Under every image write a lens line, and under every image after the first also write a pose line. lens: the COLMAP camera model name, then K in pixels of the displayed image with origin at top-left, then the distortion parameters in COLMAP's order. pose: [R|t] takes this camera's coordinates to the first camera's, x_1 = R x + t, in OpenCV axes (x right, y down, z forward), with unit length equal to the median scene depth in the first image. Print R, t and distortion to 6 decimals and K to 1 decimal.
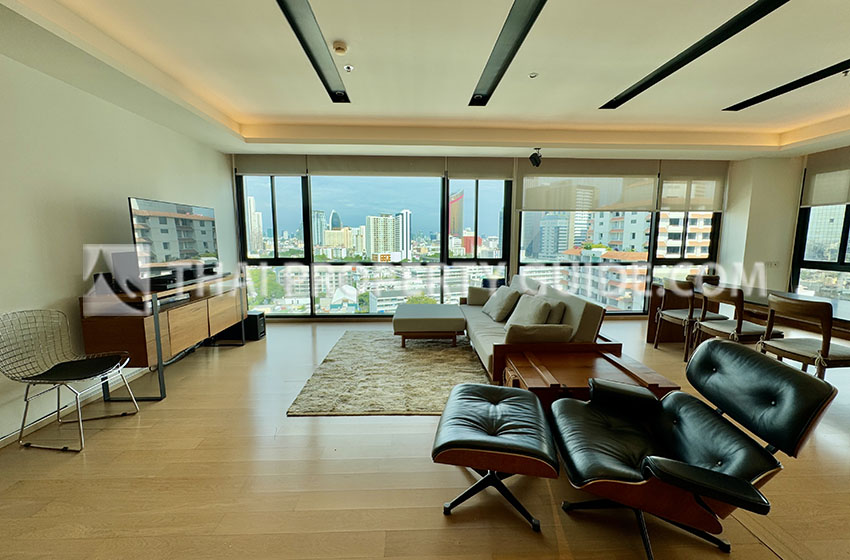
lens RADIAL K [[340.0, 0, 424.4], [0, 340.0, 280.8], [0, 0, 1]] dist [-0.011144, 0.000742]
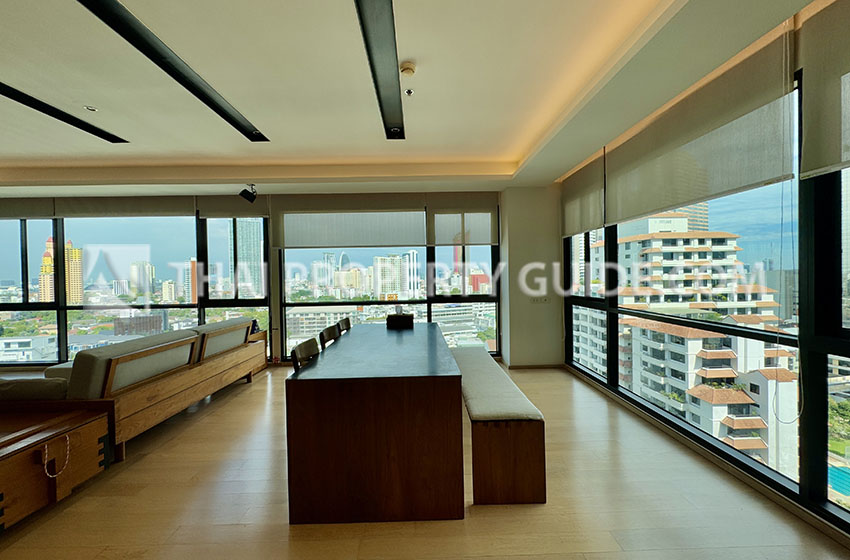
lens RADIAL K [[340.0, 0, 425.0], [0, 340.0, 279.5], [0, 0, 1]] dist [-0.011144, 0.000742]
pose [[0.999612, -0.019008, -0.020363, 0.704742], [0.016485, 0.992918, -0.117651, -0.002244], [0.022455, 0.117270, 0.992846, 0.075542]]
